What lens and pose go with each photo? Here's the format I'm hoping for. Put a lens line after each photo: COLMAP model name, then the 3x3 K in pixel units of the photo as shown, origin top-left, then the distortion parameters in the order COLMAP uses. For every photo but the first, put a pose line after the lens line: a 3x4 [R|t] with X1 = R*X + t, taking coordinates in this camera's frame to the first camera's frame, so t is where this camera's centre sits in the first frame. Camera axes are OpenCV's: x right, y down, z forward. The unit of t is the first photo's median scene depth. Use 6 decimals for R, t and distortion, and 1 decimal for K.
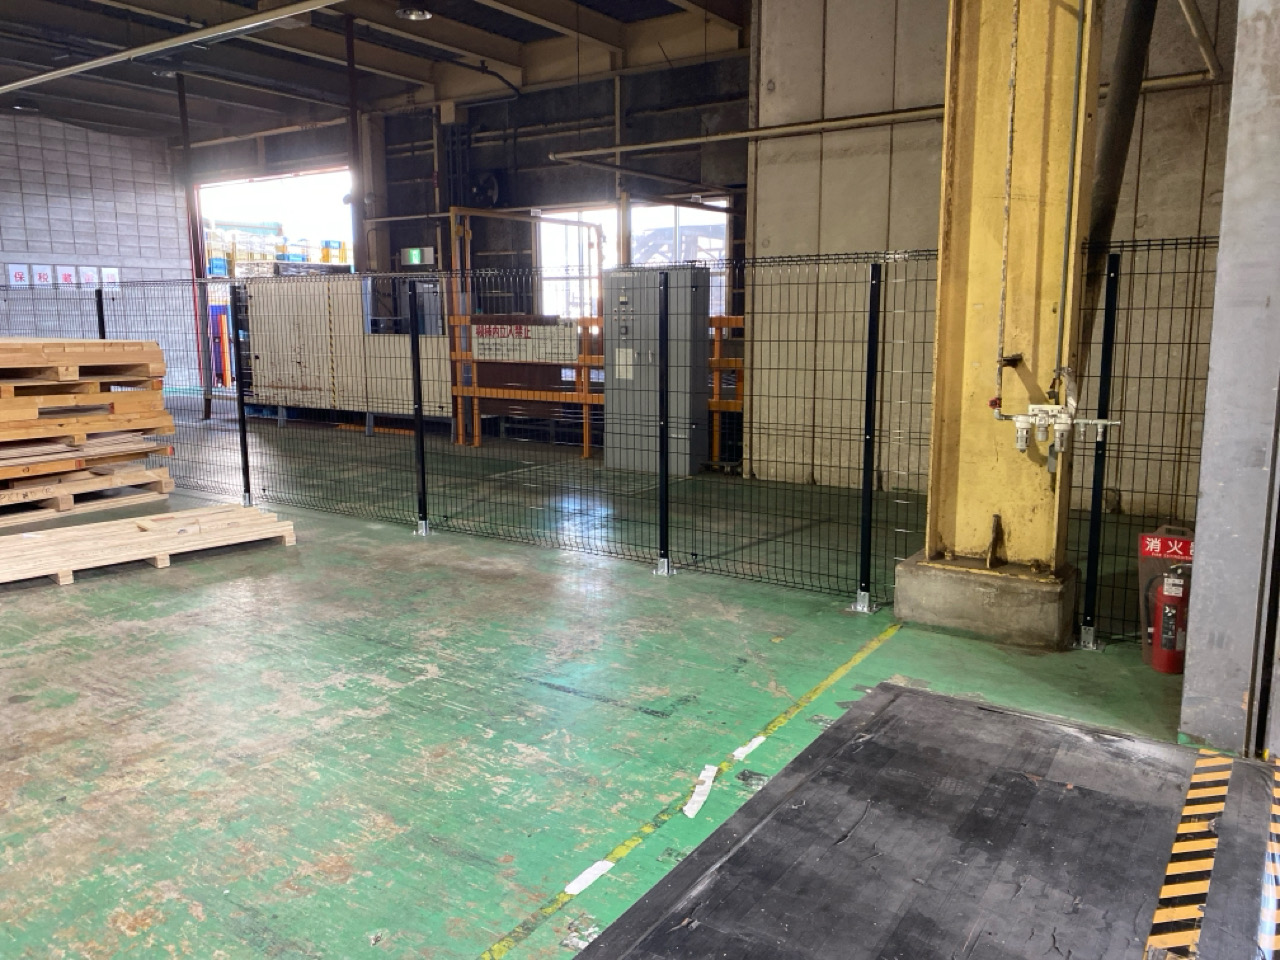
lens RADIAL K [[983.9, 0, 639.5], [0, 983.9, 478.1], [0, 0, 1]] dist [0.021952, -0.013195]
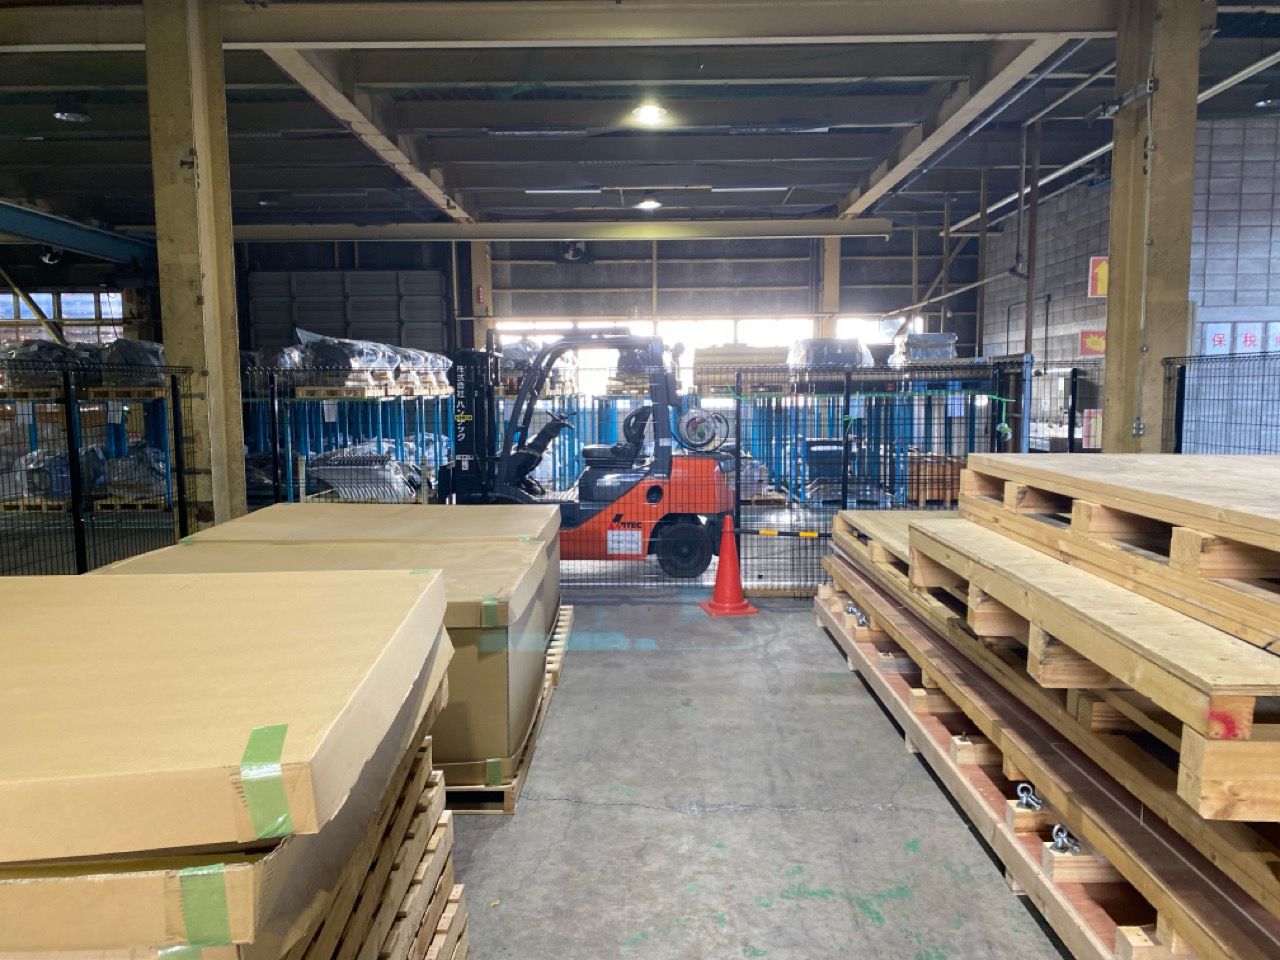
lens RADIAL K [[983.9, 0, 638.9], [0, 983.9, 483.1], [0, 0, 1]] dist [0.021952, -0.013195]
pose [[0.549261, 0.086171, -0.831196, -0.241852], [-0.128490, 0.991549, 0.017888, -0.055765], [0.825714, 0.096975, 0.555691, 0.246374]]
